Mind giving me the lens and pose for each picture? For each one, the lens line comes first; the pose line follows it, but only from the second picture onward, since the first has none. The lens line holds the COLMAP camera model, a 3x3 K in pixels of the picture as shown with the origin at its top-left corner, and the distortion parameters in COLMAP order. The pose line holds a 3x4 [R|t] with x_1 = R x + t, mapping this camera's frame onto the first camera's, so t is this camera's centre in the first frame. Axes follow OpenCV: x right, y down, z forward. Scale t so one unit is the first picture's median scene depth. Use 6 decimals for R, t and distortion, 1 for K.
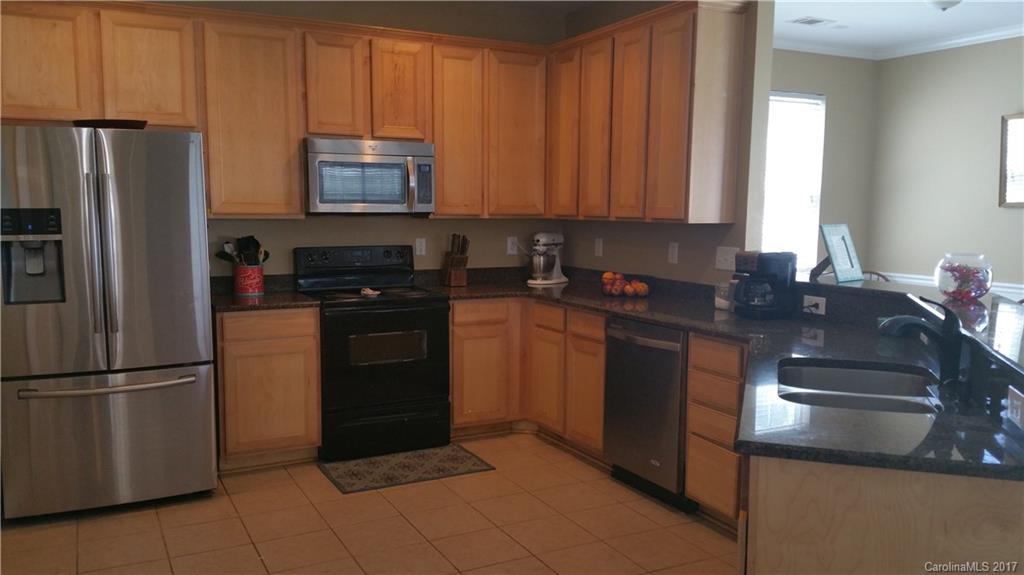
lens RADIAL K [[839.1, 0, 504.8], [0, 839.1, 295.9], [0, 0, 1]] dist [0.018055, -0.039732]
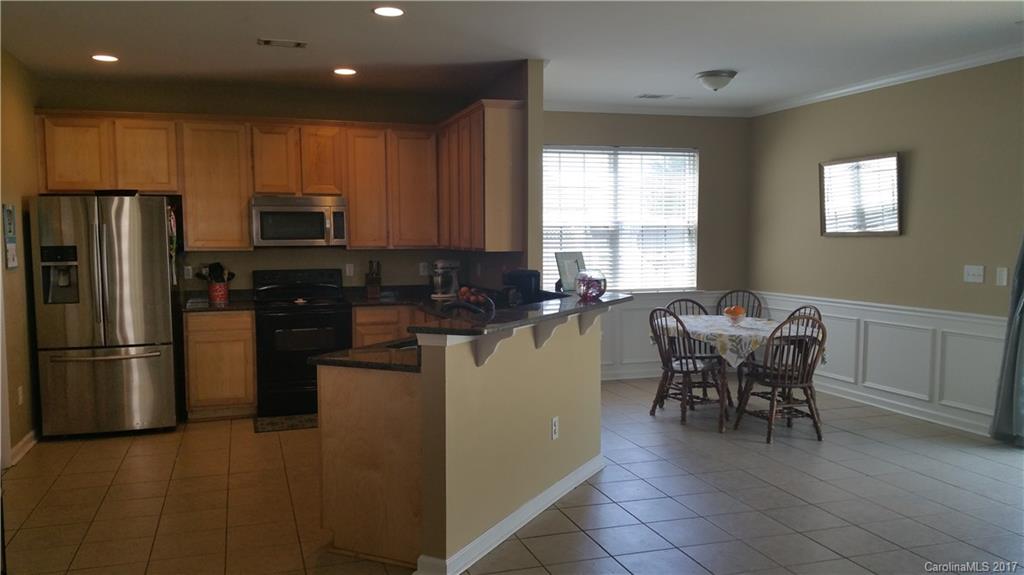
lens RADIAL K [[839.1, 0, 517.4], [0, 839.1, 286.6], [0, 0, 1]] dist [0.018055, -0.039732]
pose [[0.988215, -0.001759, -0.153062, 0.426154], [-0.005502, 0.998879, -0.047005, 0.035872], [0.152973, 0.047294, 0.987098, -0.359711]]
